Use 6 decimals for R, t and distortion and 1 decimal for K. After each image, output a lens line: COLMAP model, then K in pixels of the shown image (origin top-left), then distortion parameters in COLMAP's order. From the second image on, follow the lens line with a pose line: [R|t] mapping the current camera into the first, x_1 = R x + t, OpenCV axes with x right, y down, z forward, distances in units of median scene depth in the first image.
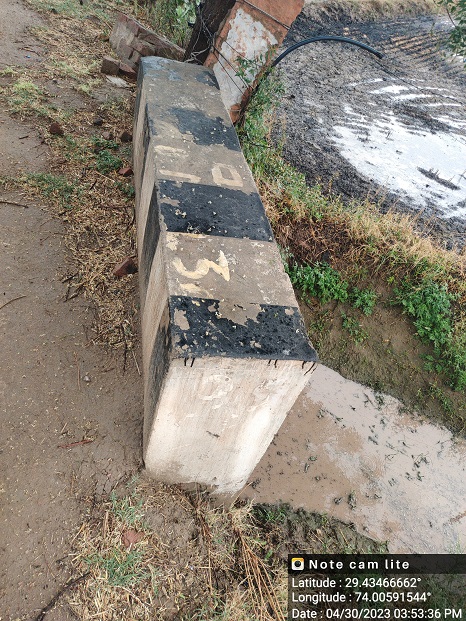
lens RADIAL K [[447.3, 0, 228.2], [0, 447.3, 313.1], [0, 0, 1]] dist [-0.056892, -0.000721]
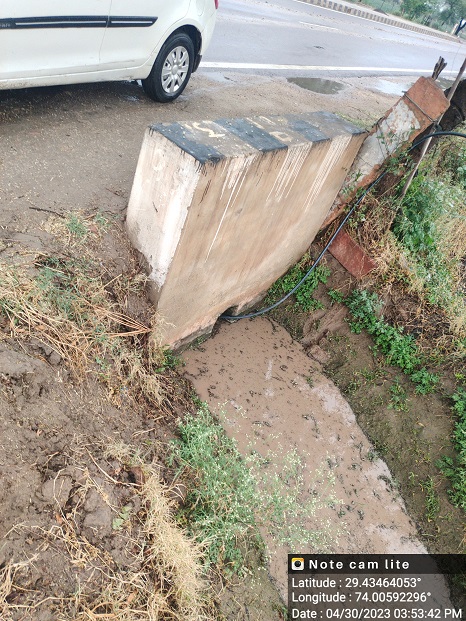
lens RADIAL K [[447.3, 0, 228.2], [0, 447.3, 313.1], [0, 0, 1]] dist [-0.056892, -0.000721]
pose [[0.666509, 0.442841, -0.599715, 0.573438], [-0.615870, 0.780380, -0.108215, 0.245674], [0.420083, 0.441472, 0.792863, -0.046551]]
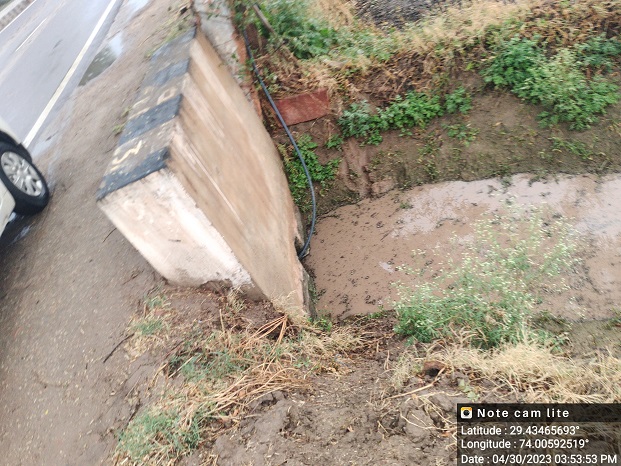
lens RADIAL K [[548.6, 0, 310.5], [0, 548.6, 233.0], [0, 0, 1]] dist [-0.004020, -0.125219]
pose [[0.748745, -0.455592, -0.481474, 0.534397], [0.413733, 0.888710, -0.197536, 0.342208], [0.517886, -0.051298, 0.853910, -0.191543]]
